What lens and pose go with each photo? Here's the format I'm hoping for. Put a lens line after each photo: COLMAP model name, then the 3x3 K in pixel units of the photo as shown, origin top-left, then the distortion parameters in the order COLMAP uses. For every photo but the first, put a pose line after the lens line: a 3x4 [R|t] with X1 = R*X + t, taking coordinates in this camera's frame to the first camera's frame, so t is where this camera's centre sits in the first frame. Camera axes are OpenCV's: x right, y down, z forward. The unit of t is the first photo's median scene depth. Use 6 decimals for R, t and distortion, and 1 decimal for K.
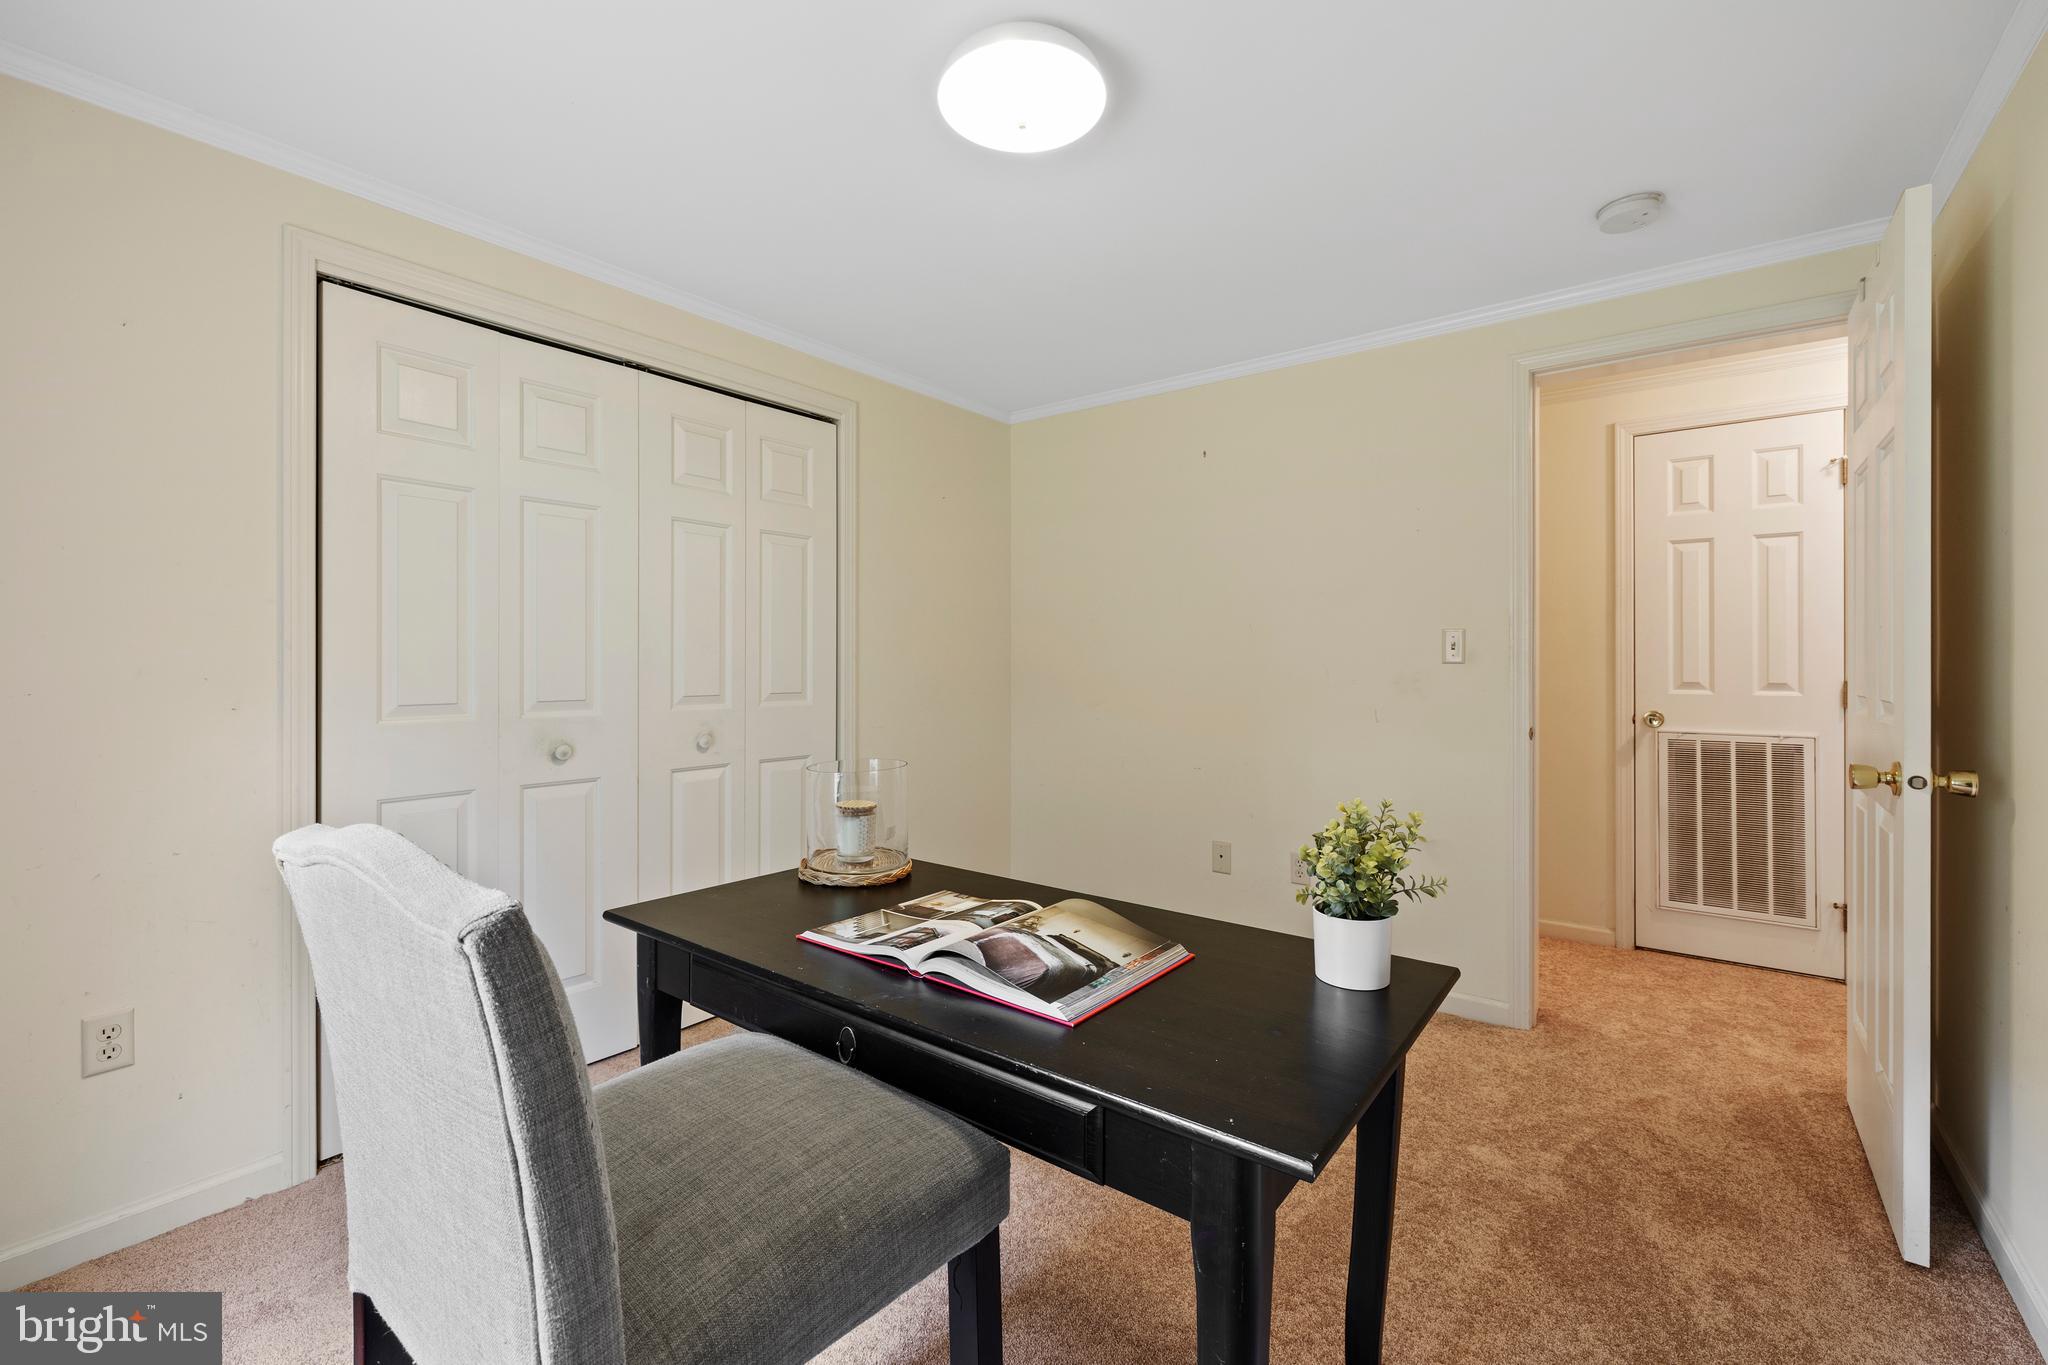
lens RADIAL K [[862.7, 0, 1019.4], [0, 862.7, 668.3], [0, 0, 1]] dist [-0.001555, -0.000142]
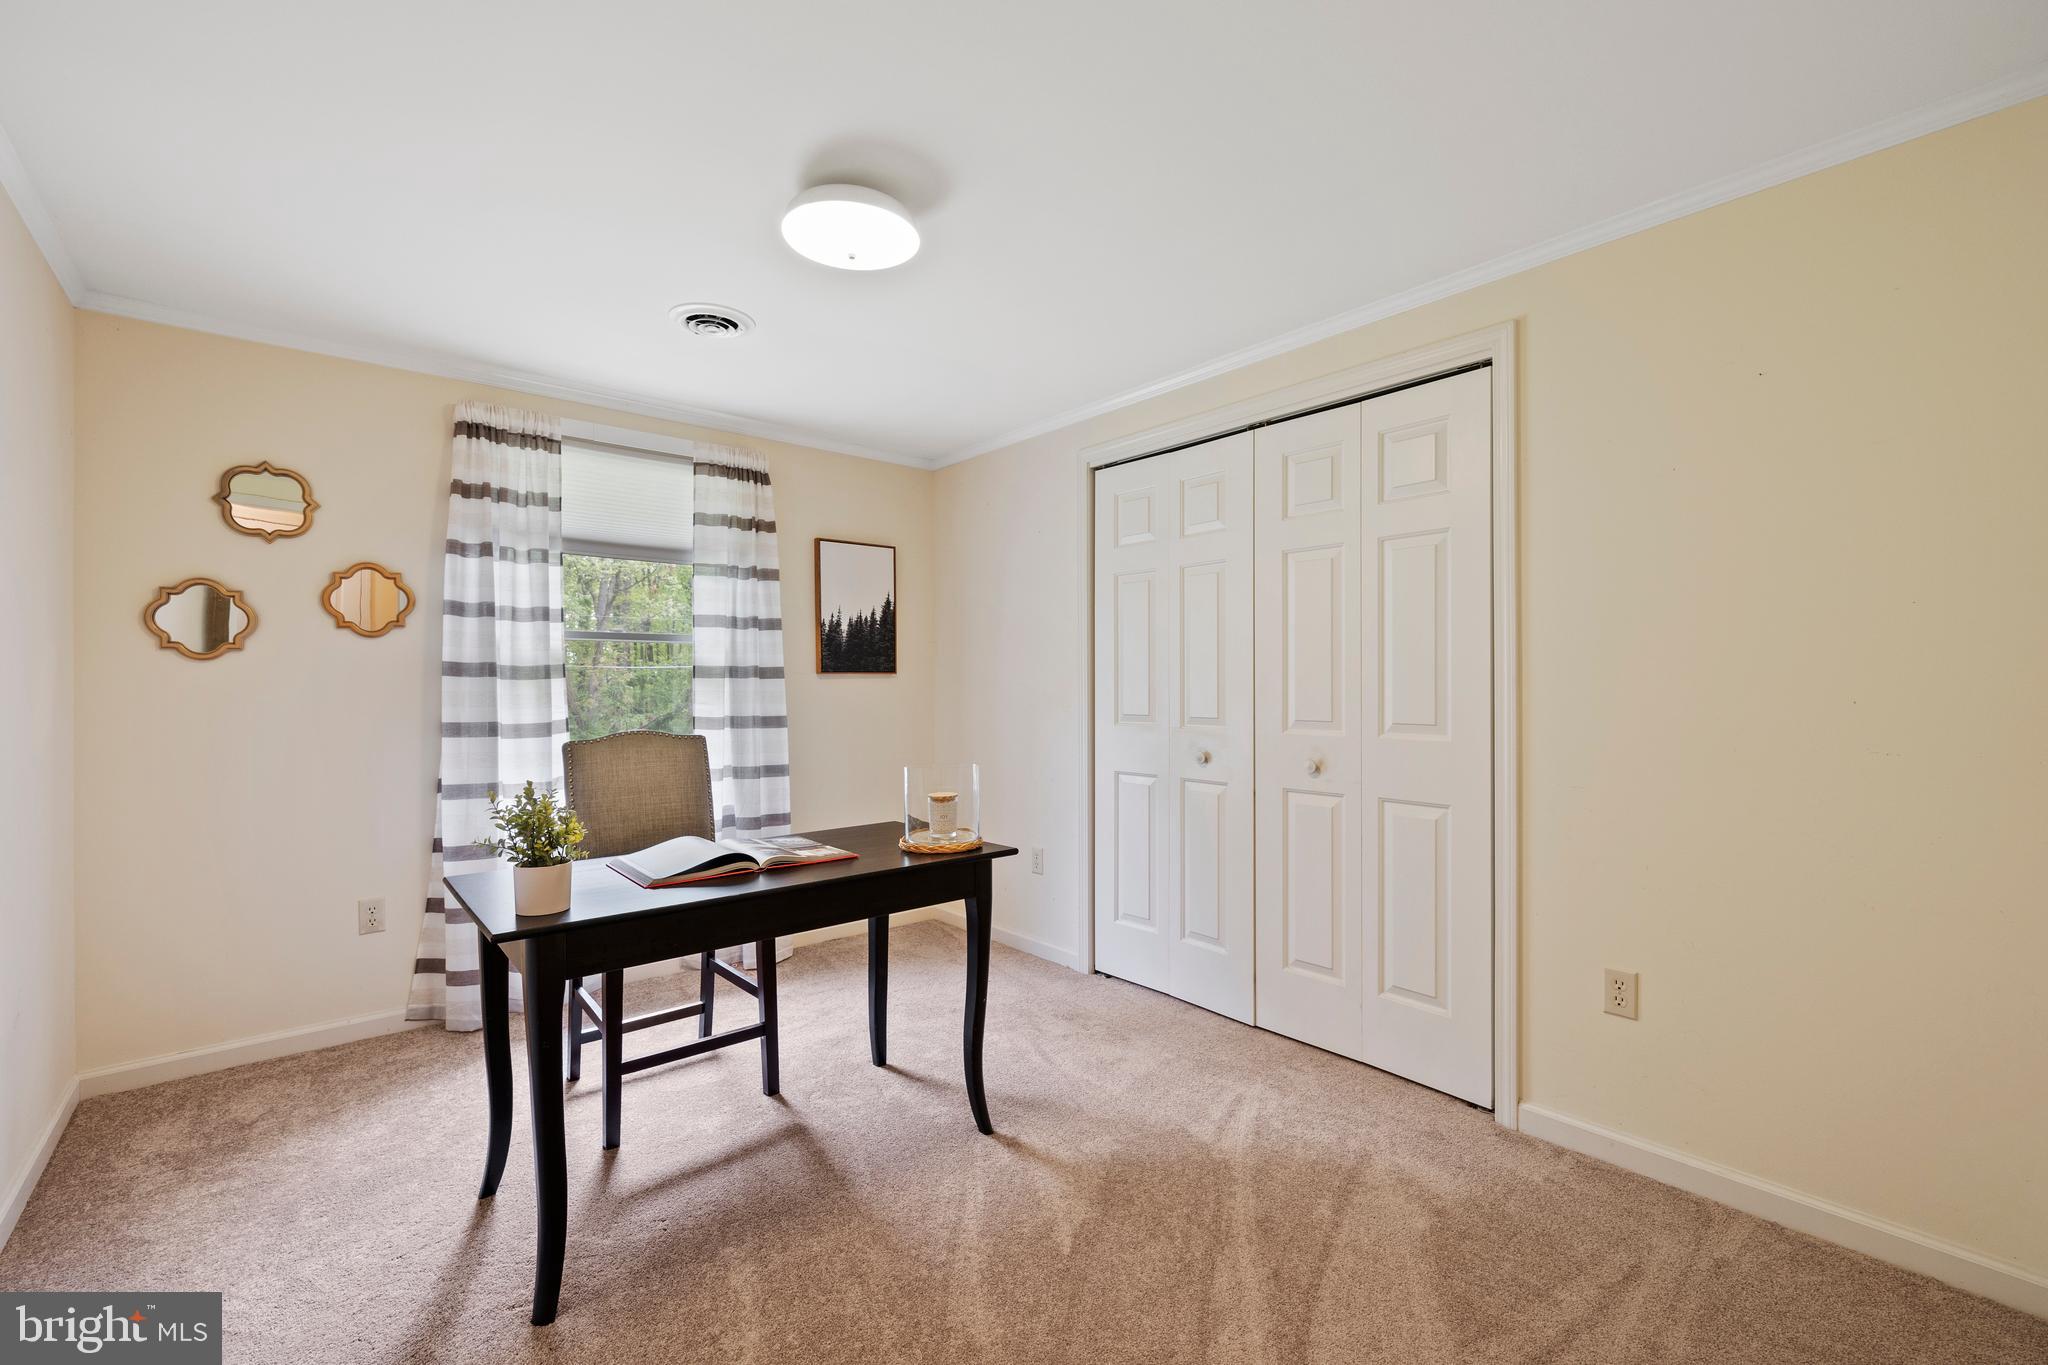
lens RADIAL K [[862.7, 0, 1019.4], [0, 862.7, 668.3], [0, 0, 1]] dist [-0.001555, -0.000142]
pose [[-0.211154, -0.017470, -0.977297, 0.671144], [-0.008460, 0.999835, -0.016045, -0.009511], [0.977416, 0.004880, -0.211267, 0.862336]]
